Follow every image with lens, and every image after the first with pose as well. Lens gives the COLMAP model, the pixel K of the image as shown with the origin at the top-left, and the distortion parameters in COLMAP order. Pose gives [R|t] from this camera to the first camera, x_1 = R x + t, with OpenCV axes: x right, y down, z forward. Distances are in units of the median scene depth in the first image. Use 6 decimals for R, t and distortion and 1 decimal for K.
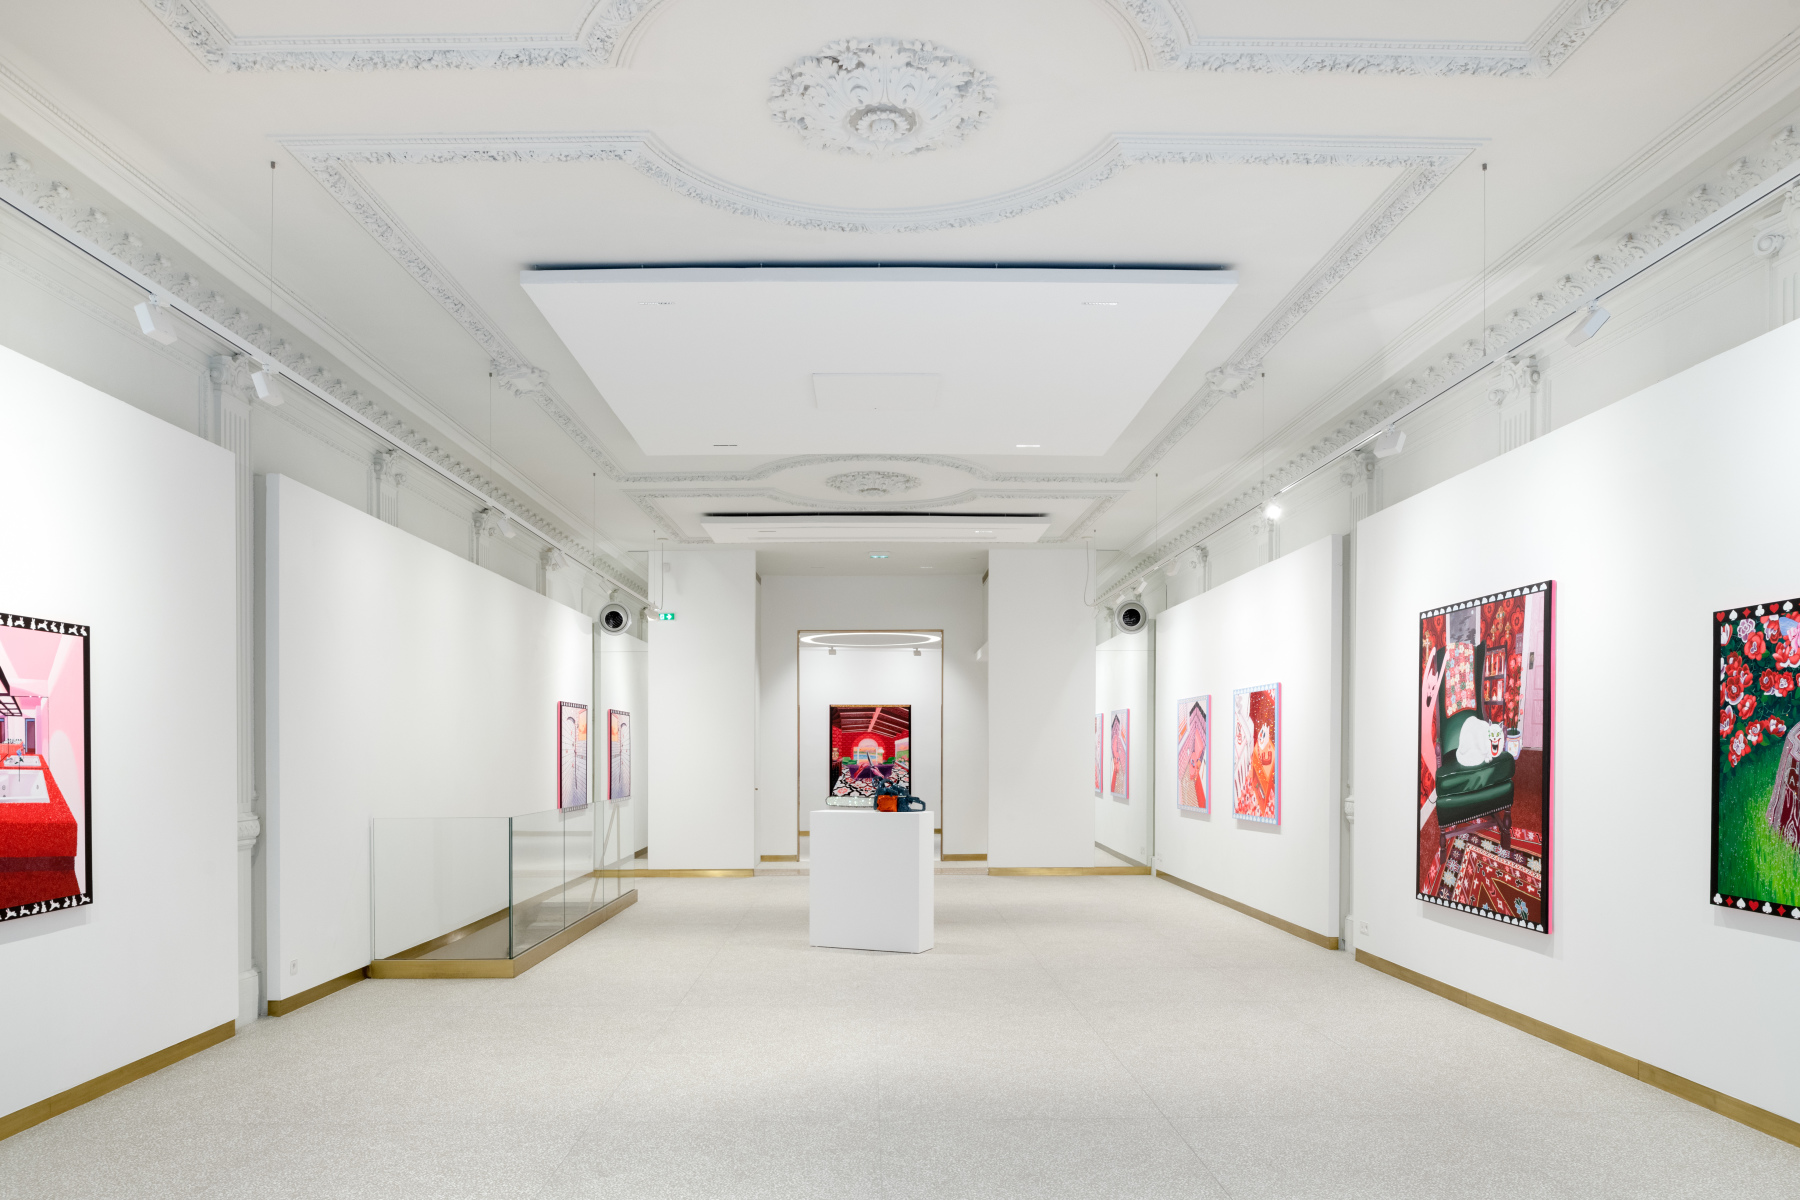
lens RADIAL K [[1270.3, 0, 892.6], [0, 1270.3, 773.5], [0, 0, 1]] dist [-0.003207, -0.000371]
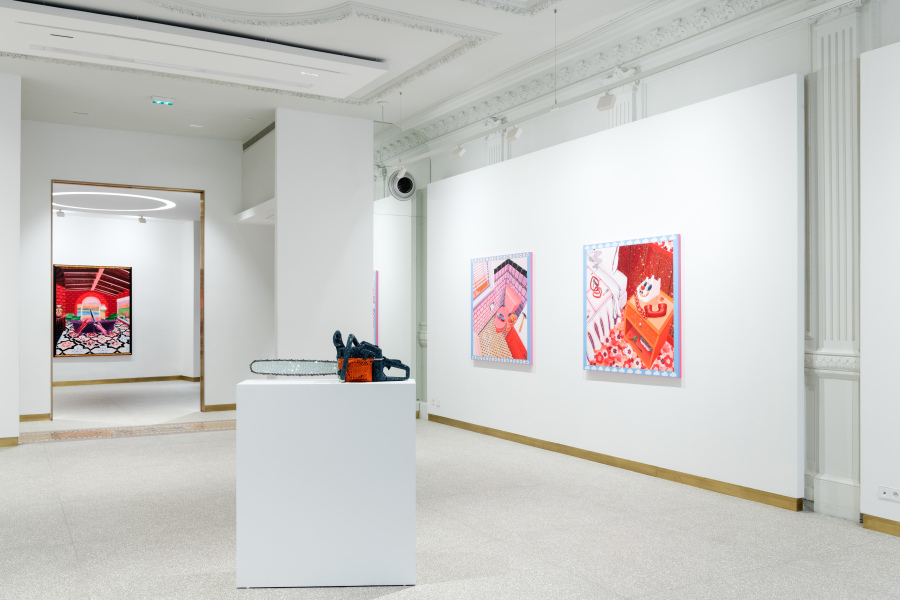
lens RADIAL K [[797.5, 0, 422.8], [0, 797.5, 314.5], [0, 0, 1]] dist [-0.004605, -0.002908]
pose [[0.891297, 0.002933, 0.453411, -0.189143], [0.004615, 0.999869, -0.015539, -0.000153], [-0.453397, 0.015942, 0.891166, 0.644704]]
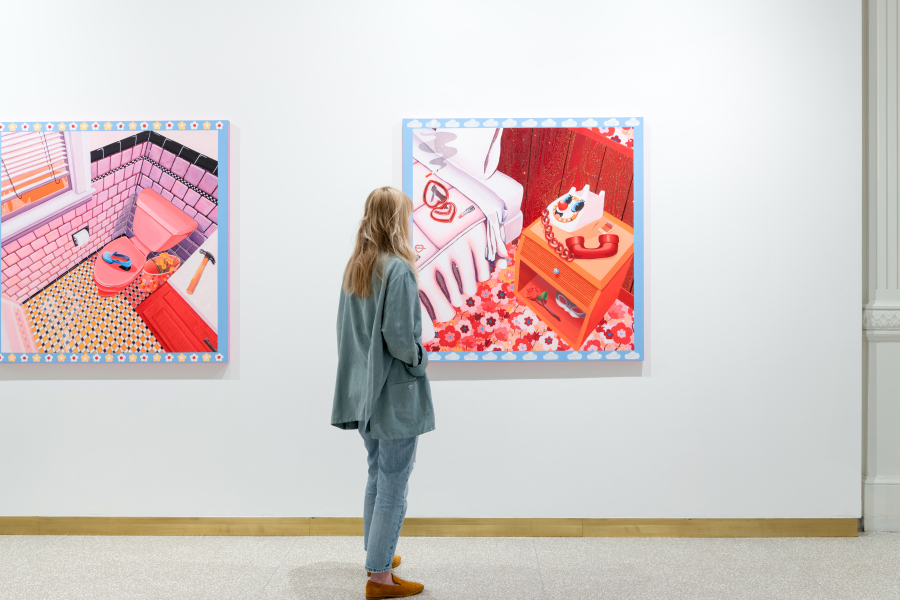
lens RADIAL K [[949.1, 0, 450.0], [0, 949.1, 272.5], [0, 0, 1]] dist [0.006910, 0.006366]
pose [[0.036682, -0.000684, 0.999327, -0.167213], [0.018712, 0.999825, -0.000003, -0.002072], [-0.999152, 0.018699, 0.036689, 1.290728]]
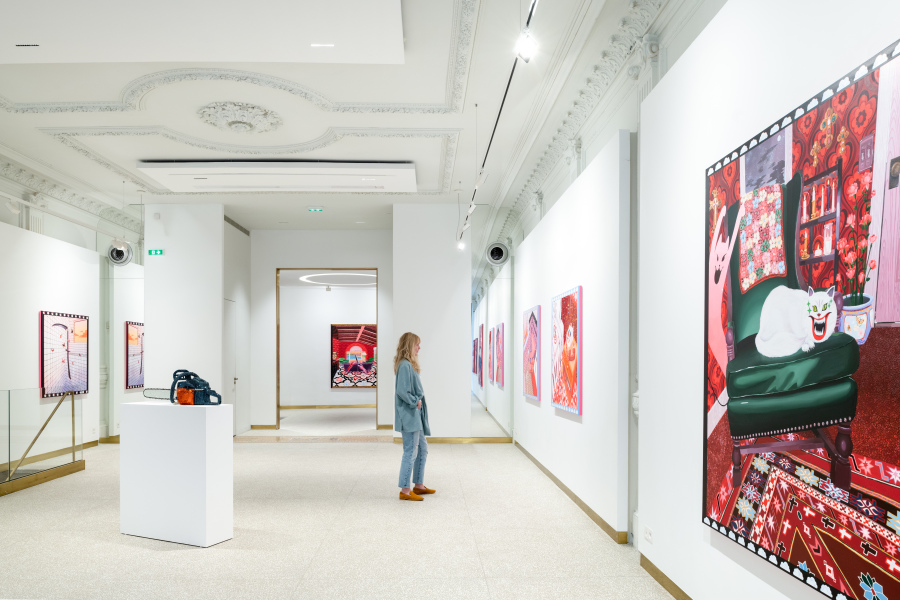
lens RADIAL K [[640.5, 0, 447.0], [0, 640.5, 361.1], [0, 0, 1]] dist [-0.009191, -0.007628]
pose [[0.999990, 0.002619, 0.003490, 0.223045], [-0.002576, 0.999921, -0.012266, 0.001011], [-0.003522, 0.012257, 0.999919, 0.532558]]
